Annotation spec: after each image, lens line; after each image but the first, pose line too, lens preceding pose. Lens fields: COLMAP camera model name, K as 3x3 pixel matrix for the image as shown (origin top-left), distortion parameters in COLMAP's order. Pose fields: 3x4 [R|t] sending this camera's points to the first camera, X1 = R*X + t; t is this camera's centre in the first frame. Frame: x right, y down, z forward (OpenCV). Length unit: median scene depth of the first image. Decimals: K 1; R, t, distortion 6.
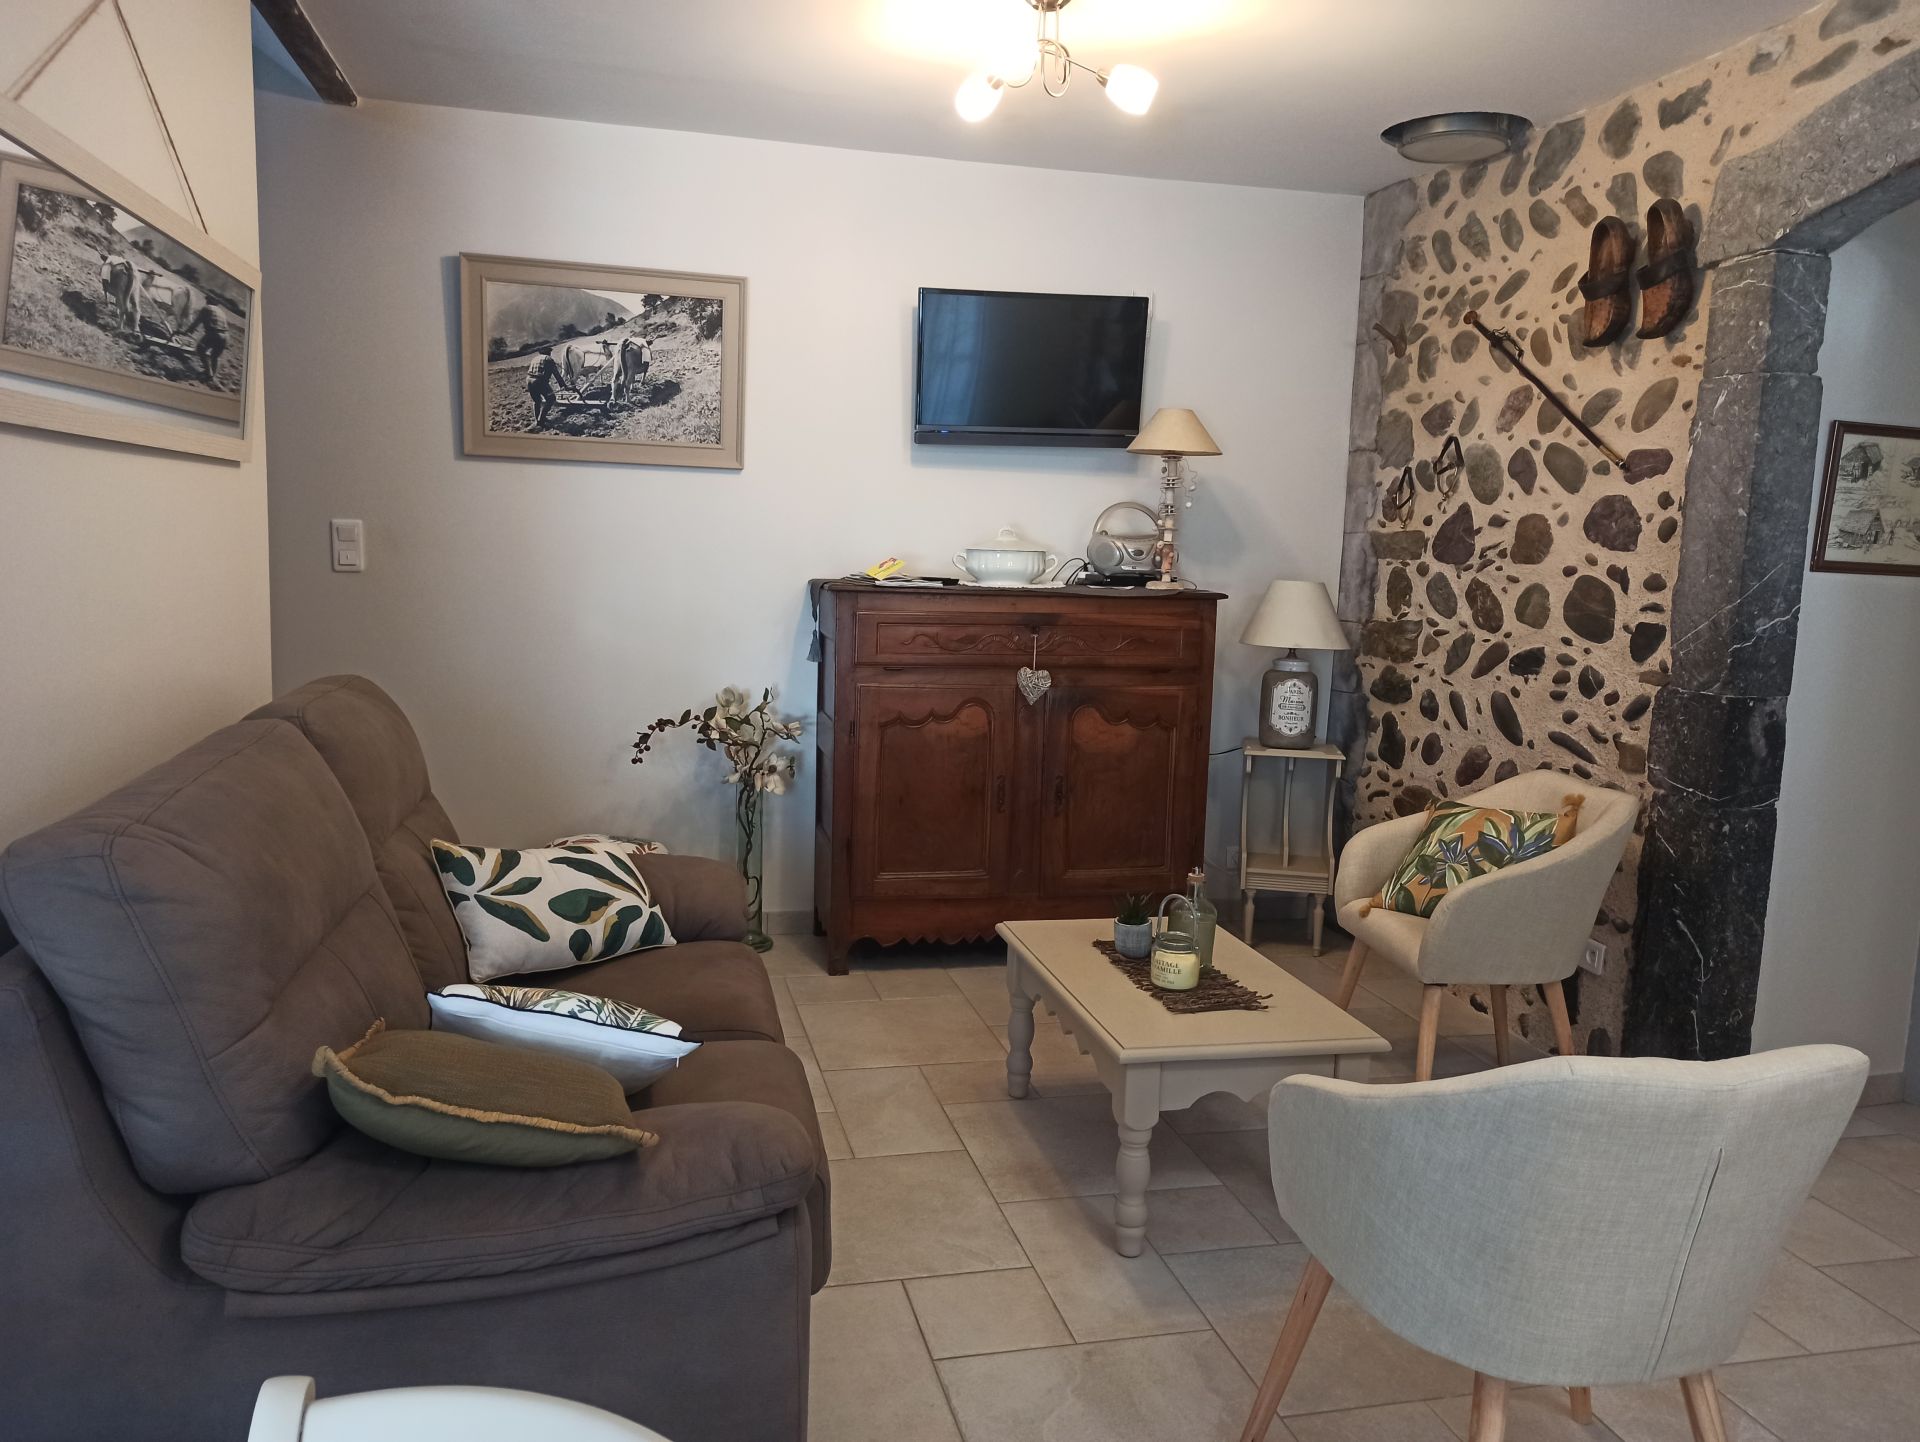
lens RADIAL K [[1427.8, 0, 950.4], [0, 1427.8, 717.1], [0, 0, 1]] dist [0.035814, -0.016054]
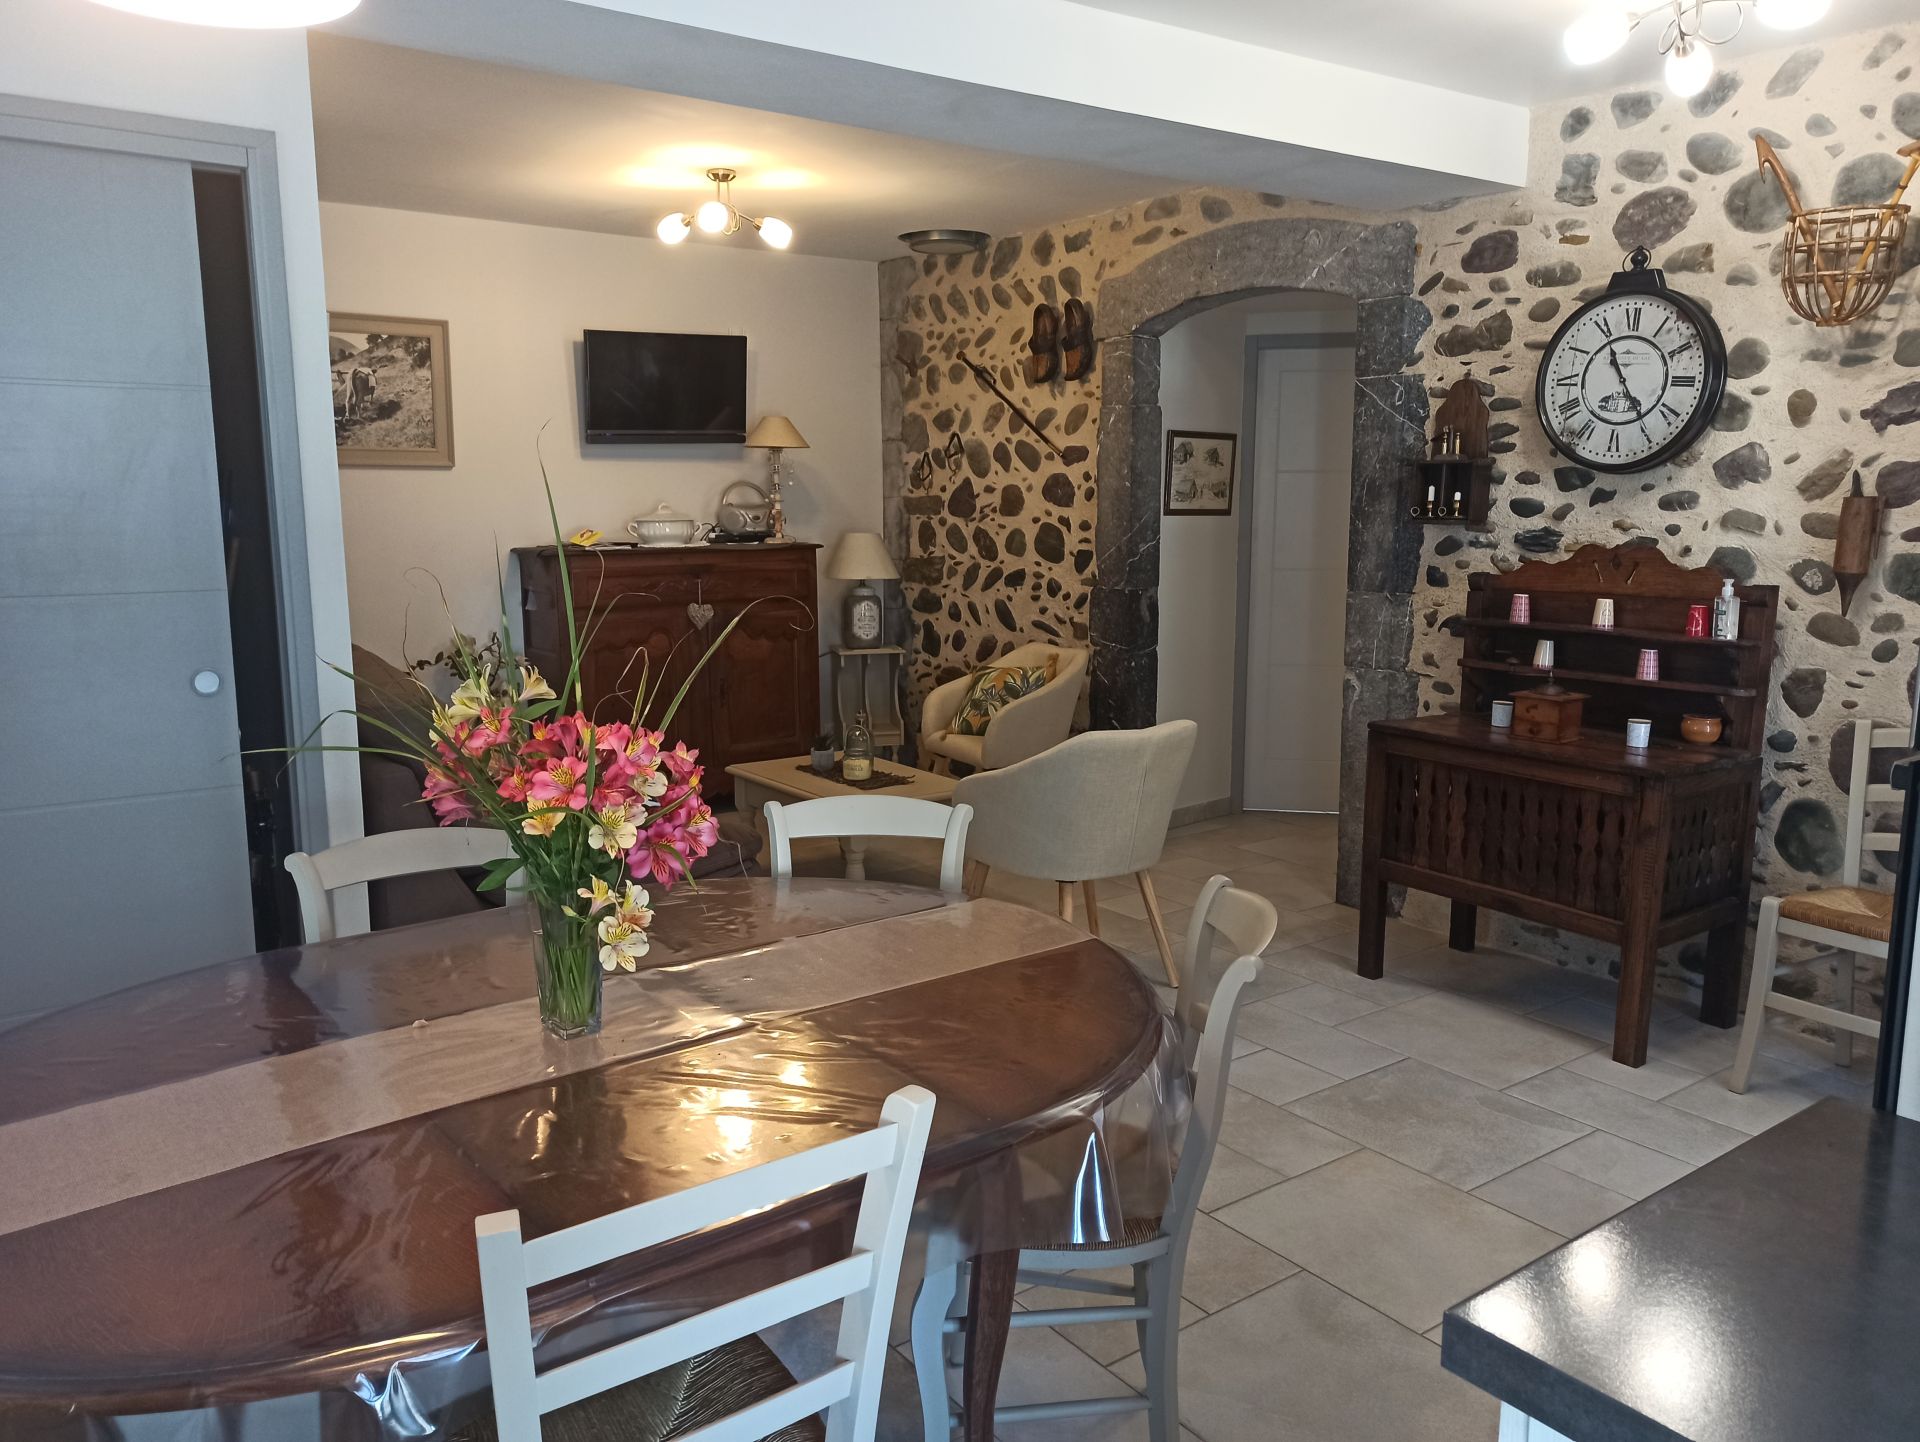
lens RADIAL K [[1427.8, 0, 957.2], [0, 1427.8, 721.2], [0, 0, 1]] dist [0.035814, -0.016054]
pose [[0.923764, -0.096608, 0.370577, -0.255947], [0.082328, 0.995130, 0.054202, 0.027788], [-0.374009, -0.019561, 0.927219, -0.439704]]
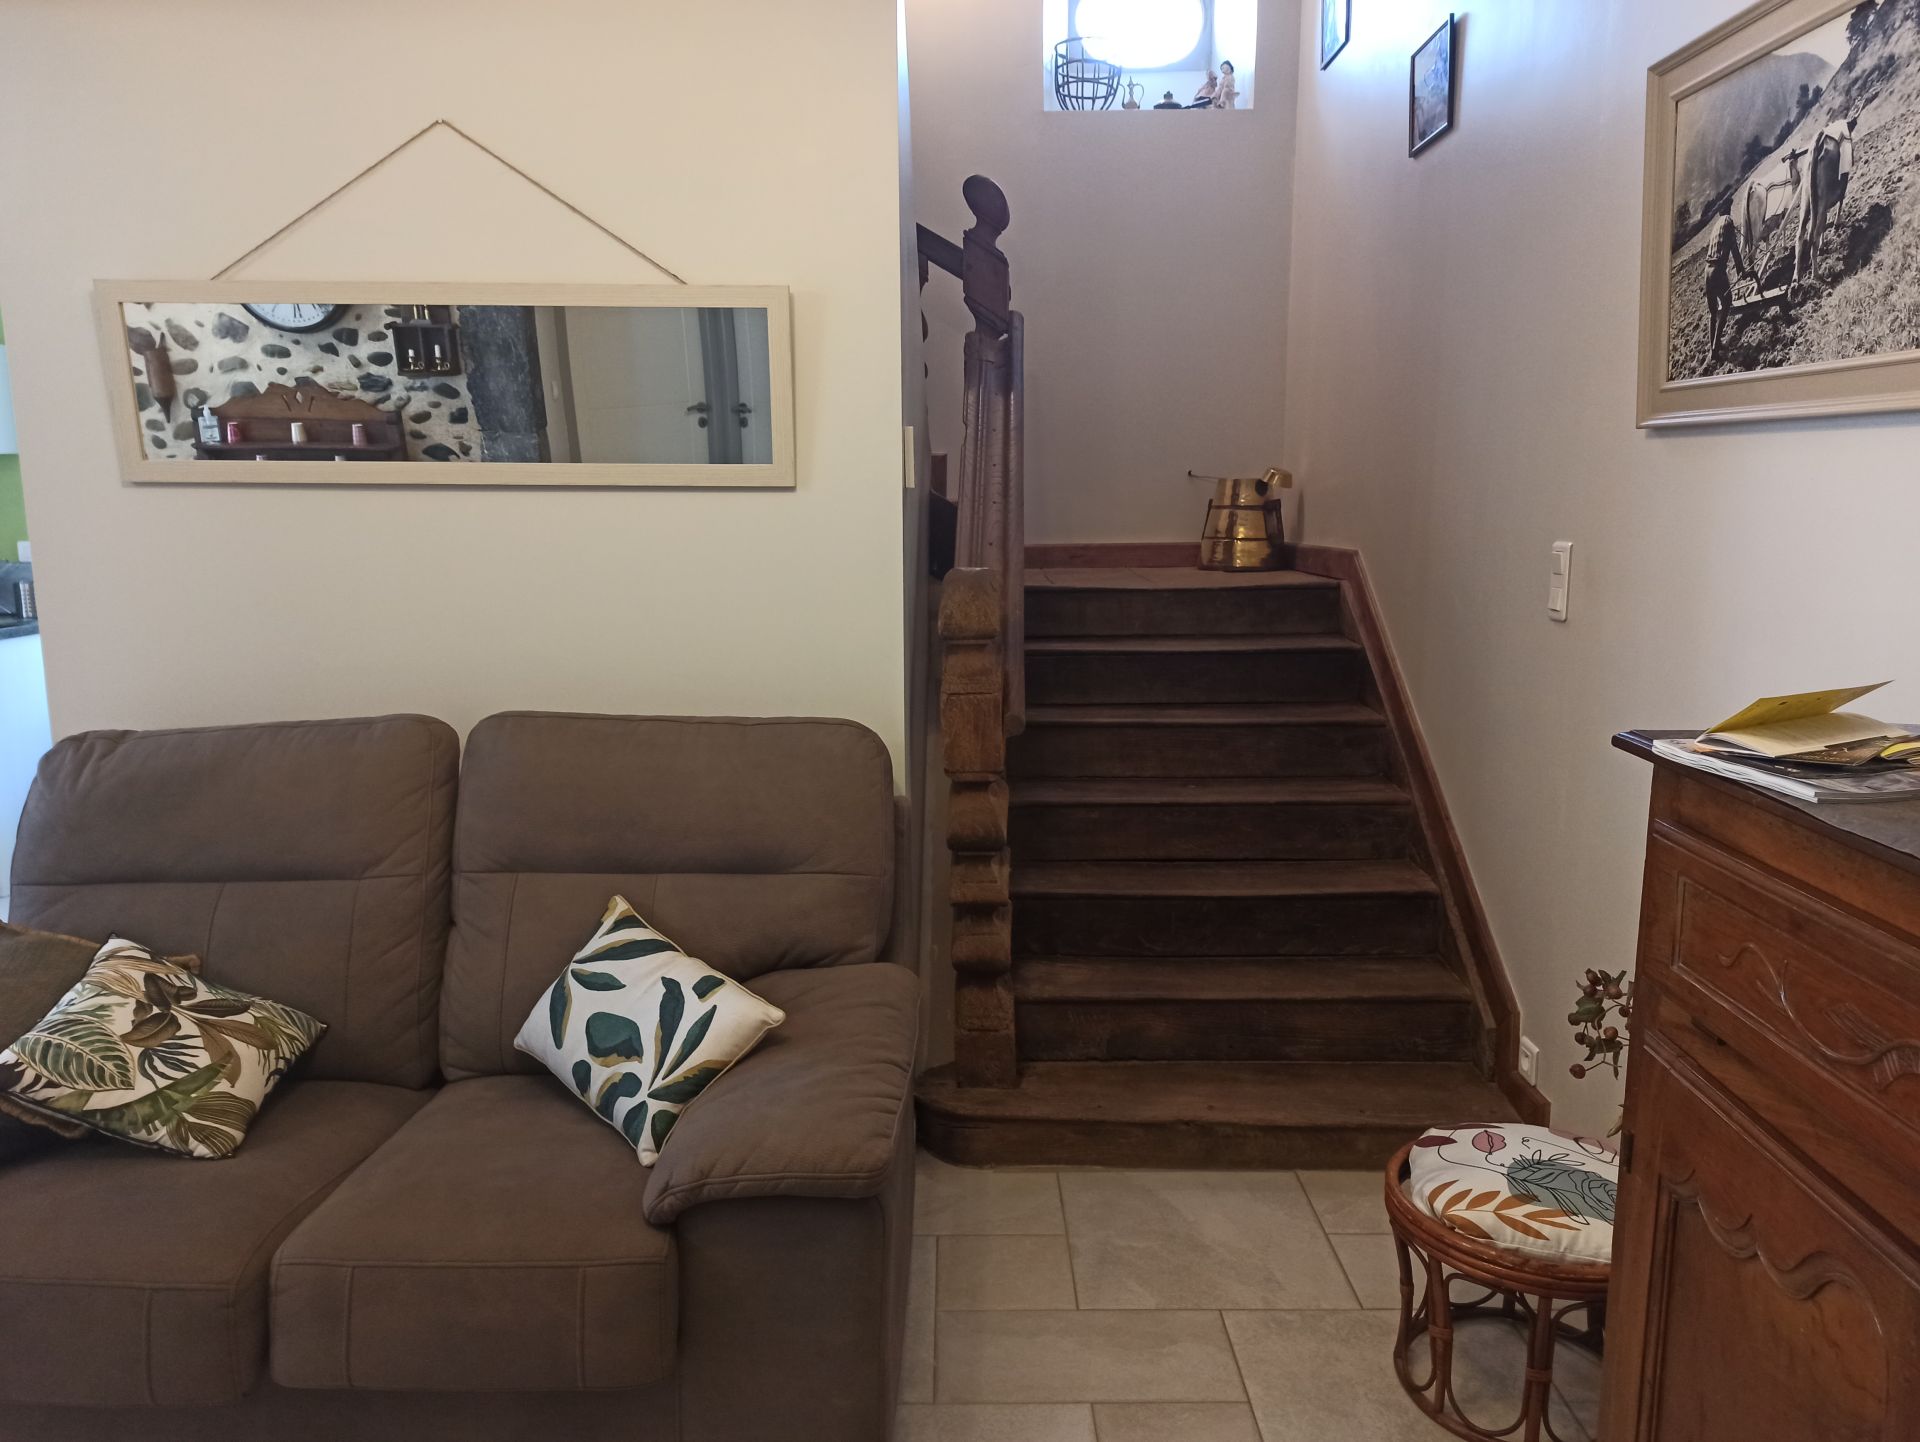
lens RADIAL K [[1427.8, 0, 960.4], [0, 1427.8, 707.7], [0, 0, 1]] dist [0.035814, -0.016054]
pose [[-0.248519, 0.118787, -0.961316, 0.306672], [-0.127750, 0.979763, 0.154092, -0.137417], [0.960166, 0.161103, -0.228315, 0.951060]]
